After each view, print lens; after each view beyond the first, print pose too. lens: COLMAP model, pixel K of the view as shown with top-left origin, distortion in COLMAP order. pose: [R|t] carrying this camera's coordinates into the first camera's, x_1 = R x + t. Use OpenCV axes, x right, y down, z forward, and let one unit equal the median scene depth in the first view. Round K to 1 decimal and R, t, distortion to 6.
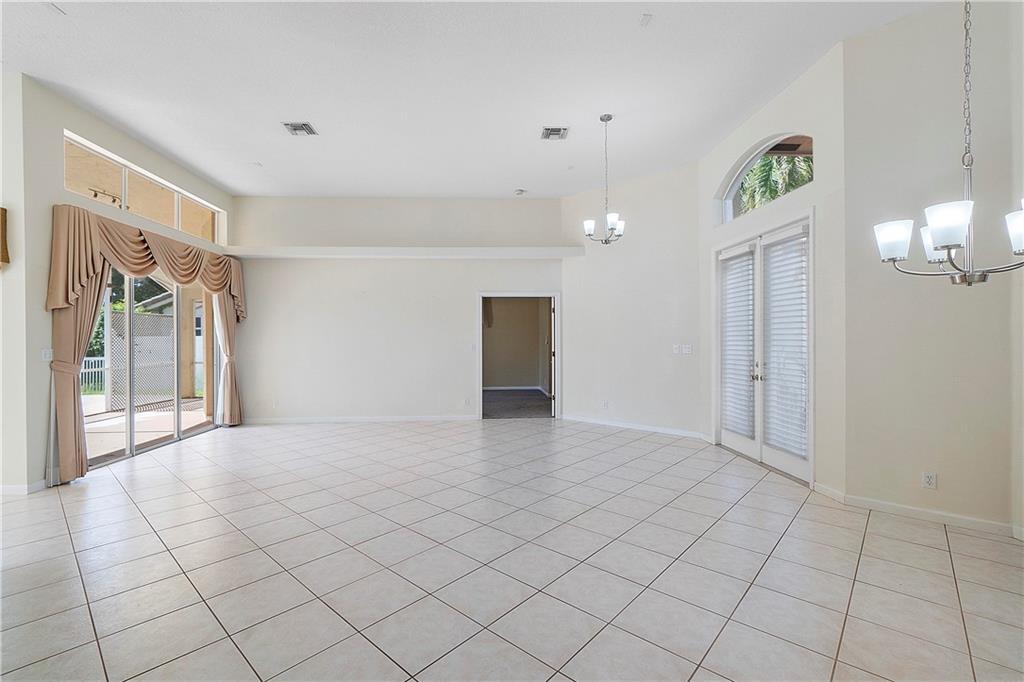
lens RADIAL K [[449.7, 0, 527.4], [0, 449.7, 341.9], [0, 0, 1]] dist [-0.002732, -0.000195]
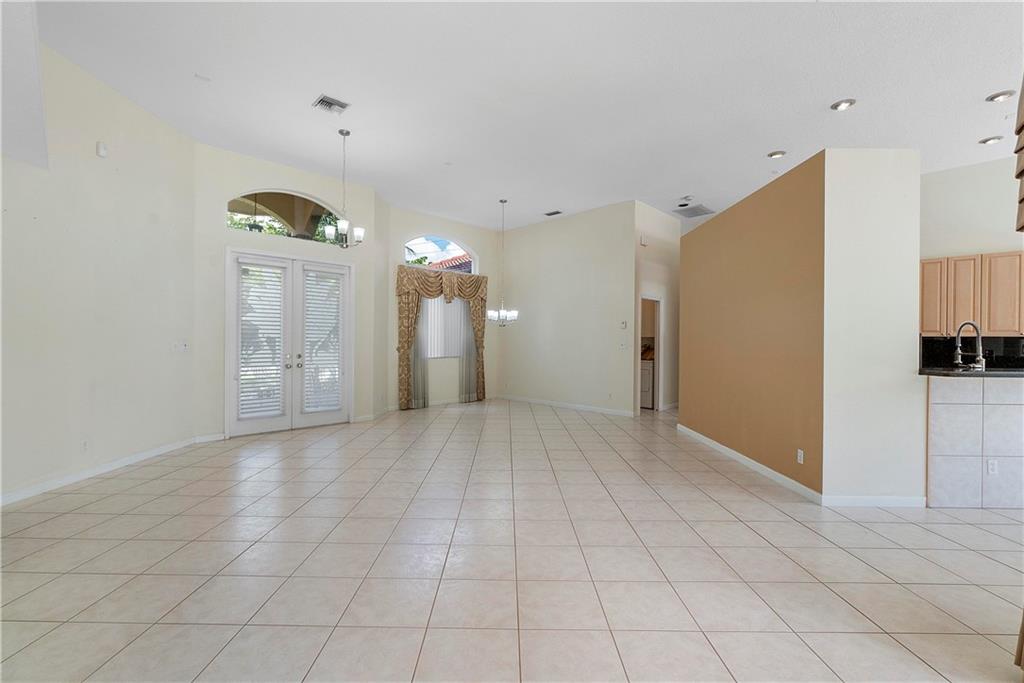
lens RADIAL K [[445.8, 0, 505.6], [0, 445.8, 342.0], [0, 0, 1]] dist [-0.003637, -0.000497]
pose [[-0.644182, -0.000253, 0.764872, -0.947024], [0.002138, 0.999995, 0.002131, 0.008152], [-0.764870, 0.003008, -0.644178, 1.447325]]
